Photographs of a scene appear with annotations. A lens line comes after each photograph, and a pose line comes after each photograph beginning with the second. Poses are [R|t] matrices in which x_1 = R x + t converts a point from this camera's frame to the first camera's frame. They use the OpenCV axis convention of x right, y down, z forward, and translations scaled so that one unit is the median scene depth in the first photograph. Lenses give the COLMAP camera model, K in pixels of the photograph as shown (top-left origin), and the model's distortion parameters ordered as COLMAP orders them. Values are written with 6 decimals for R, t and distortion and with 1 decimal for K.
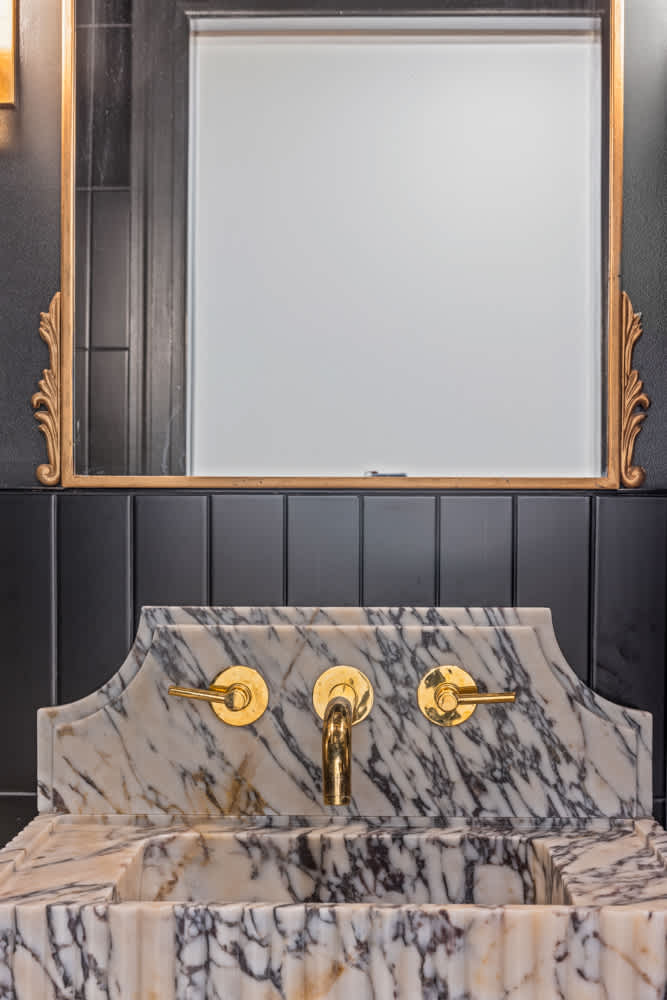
lens RADIAL K [[1728.0, 0, 333.4], [0, 1728.0, 510.5], [0, 0, 1]] dist [0.035926, 0.000000]
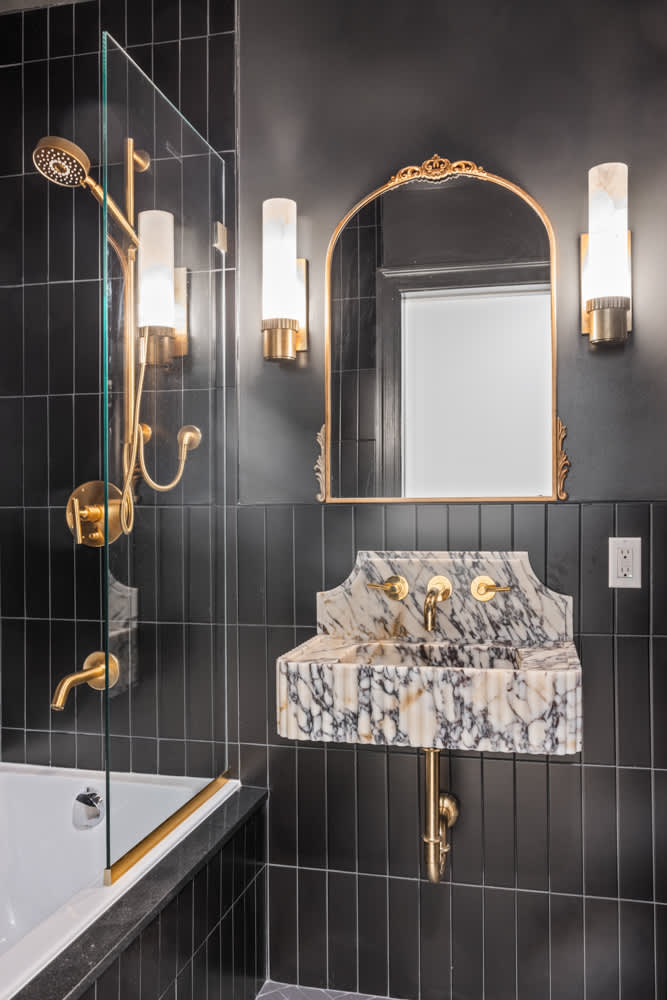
lens RADIAL K [[865.2, 0, 334.8], [0, 865.2, 491.9], [0, 0, 1]] dist [0.008872, -0.000596]
pose [[0.979285, -0.013025, -0.202065, 0.108166], [0.008628, 0.999707, -0.022622, -0.001092], [0.202301, 0.020410, 0.979111, -0.215364]]
